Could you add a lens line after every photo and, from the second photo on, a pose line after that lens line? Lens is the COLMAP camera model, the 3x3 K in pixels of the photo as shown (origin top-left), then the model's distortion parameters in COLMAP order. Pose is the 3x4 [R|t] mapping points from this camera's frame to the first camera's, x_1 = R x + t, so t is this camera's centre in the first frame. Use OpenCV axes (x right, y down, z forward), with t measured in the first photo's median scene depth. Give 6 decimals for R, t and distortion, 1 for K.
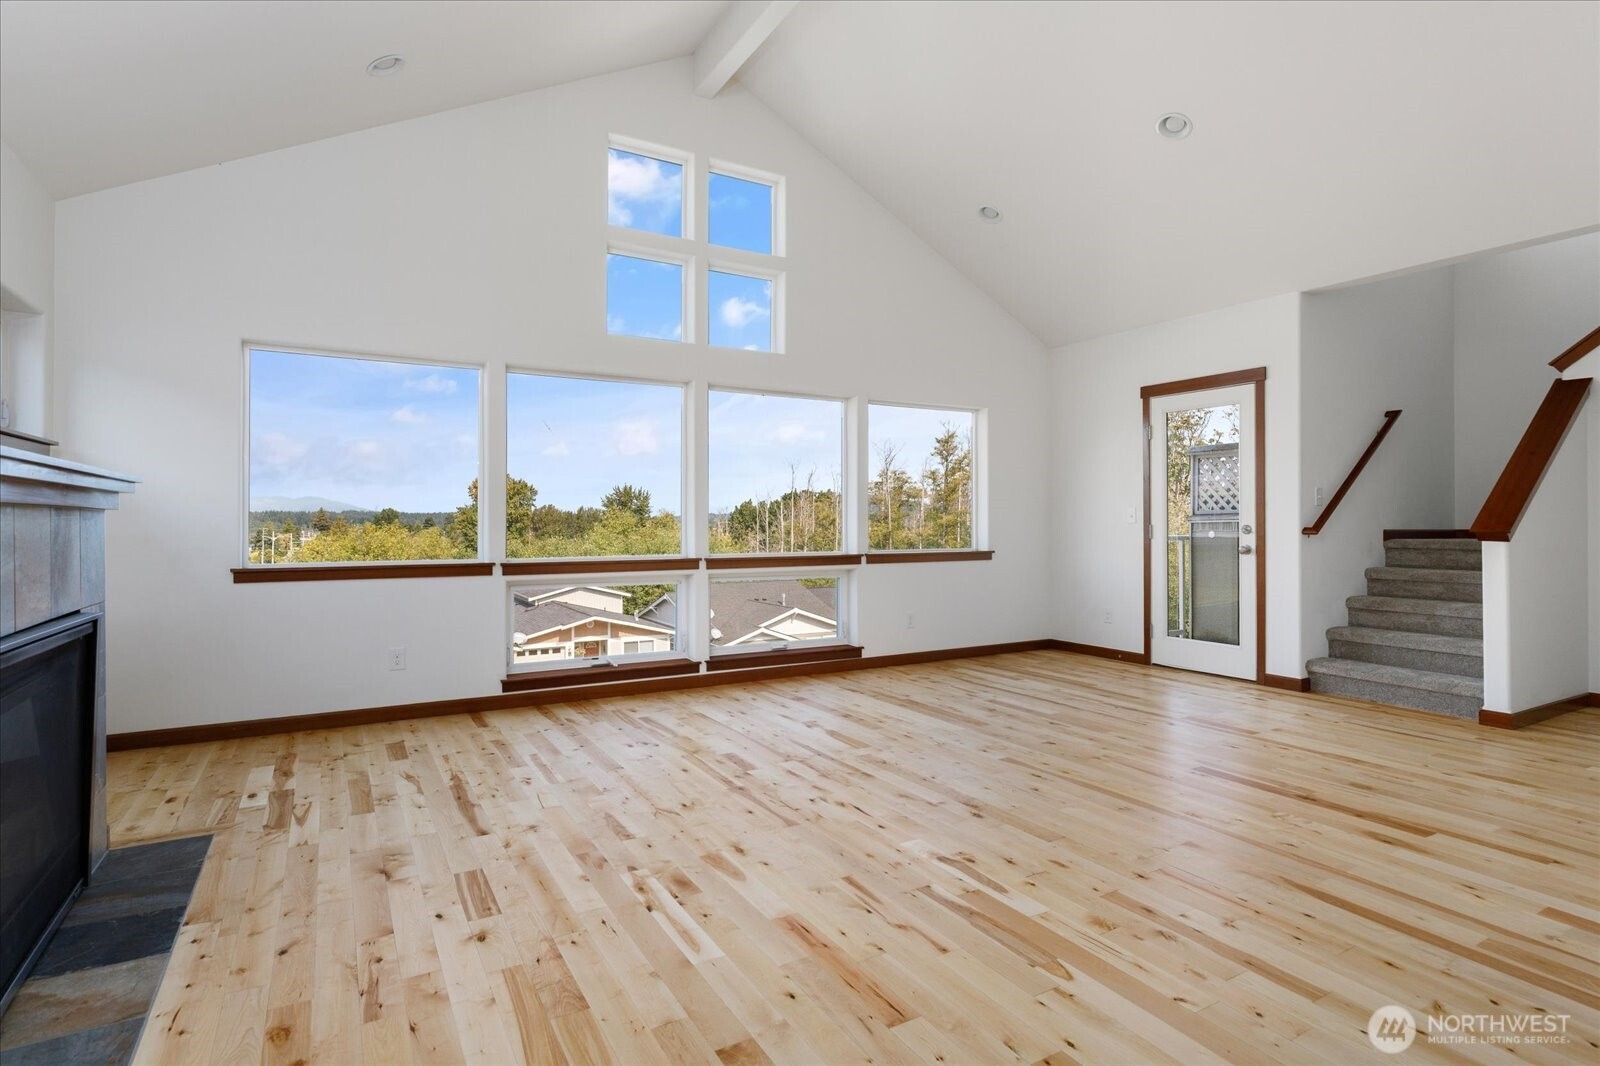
lens RADIAL K [[833.4, 0, 819.8], [0, 833.4, 518.4], [0, 0, 1]] dist [-0.002456, 0.000772]
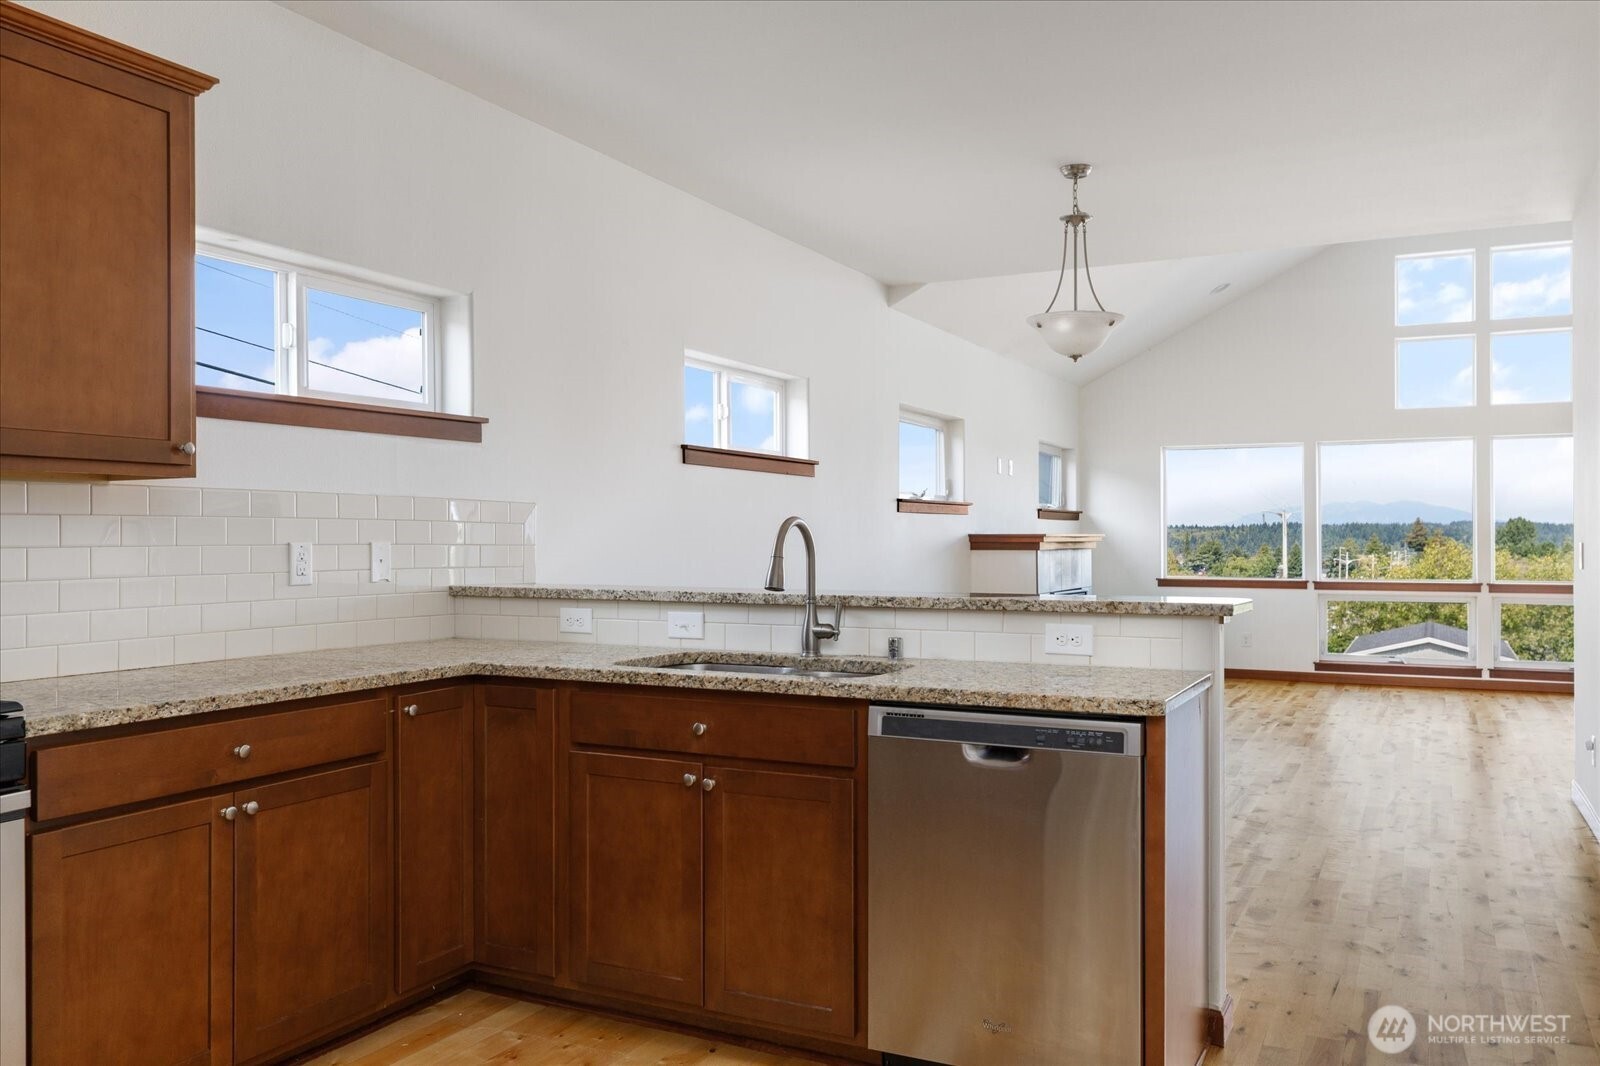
lens RADIAL K [[1290.7, 0, 813.6], [0, 1290.7, 533.9], [0, 0, 1]] dist [0.008504, 0.011825]
pose [[0.559386, -0.002431, -0.828904, 1.123637], [0.002988, 0.999995, -0.000916, -0.031719], [0.828902, -0.001965, 0.559390, -1.101765]]
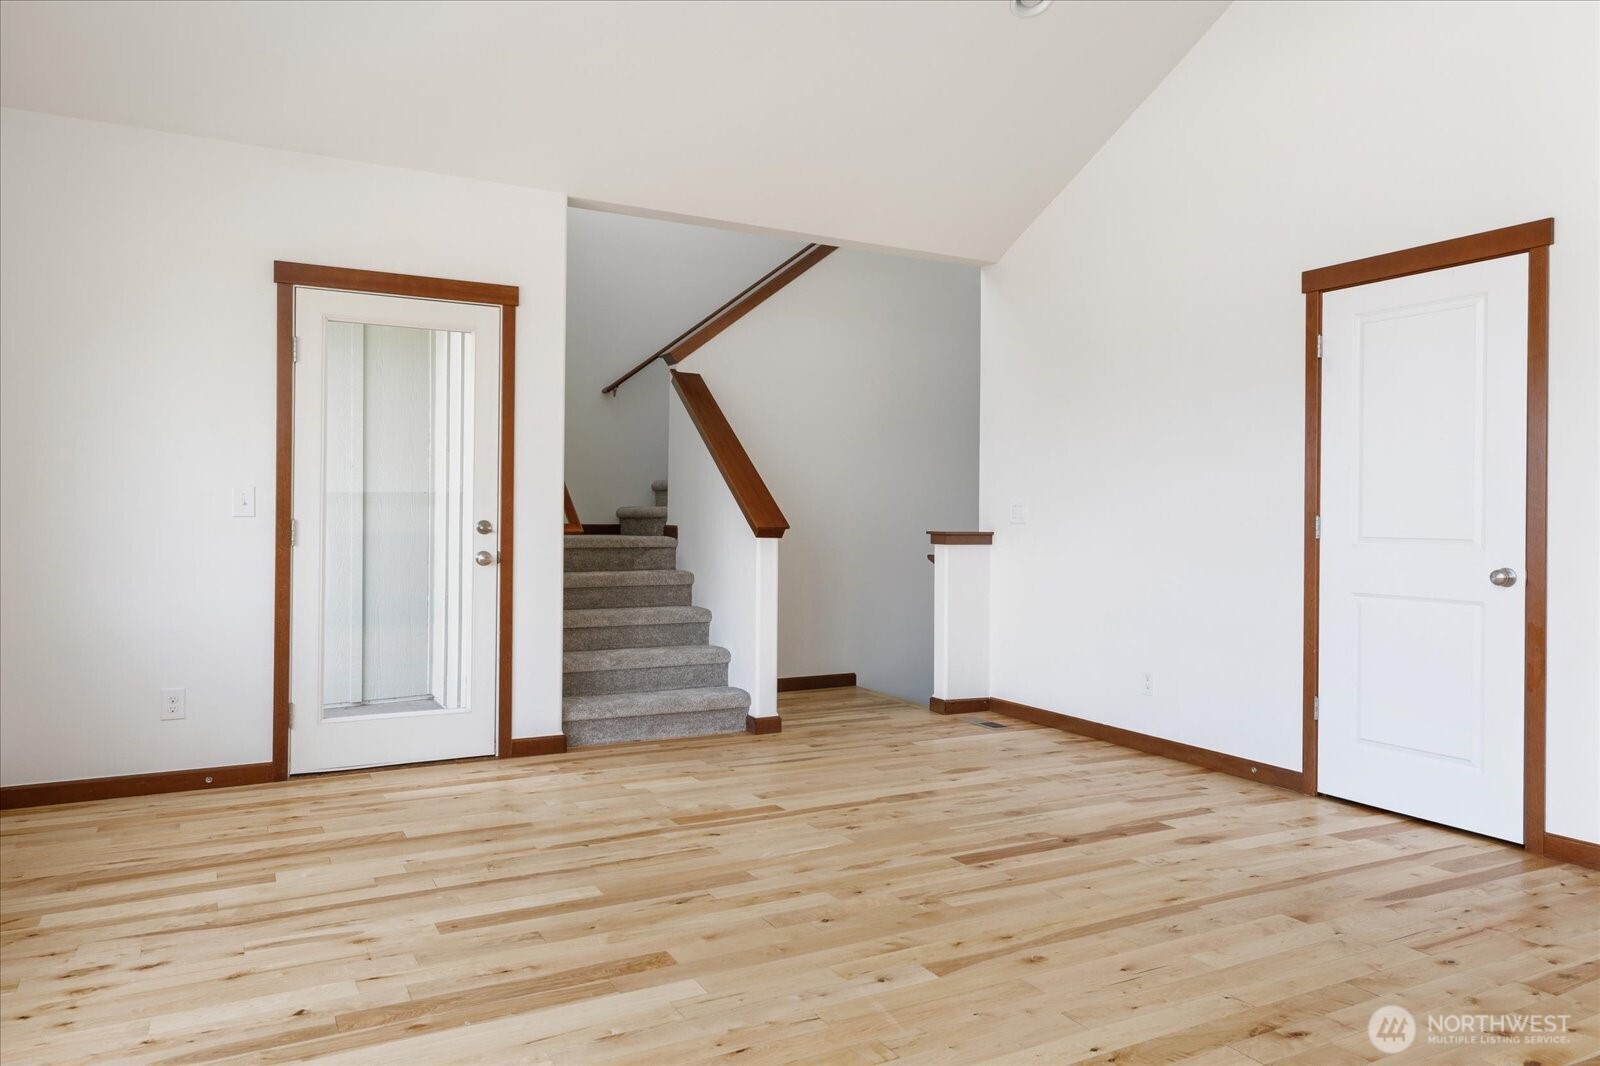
lens RADIAL K [[1051.3, 0, 794.0], [0, 1051.3, 531.2], [0, 0, 1]] dist [0.008236, -0.001286]
pose [[0.045991, -0.014820, 0.998832, -0.403286], [-0.013900, 0.999784, 0.015474, -0.000204], [-0.998845, -0.014596, 0.045776, 0.955002]]
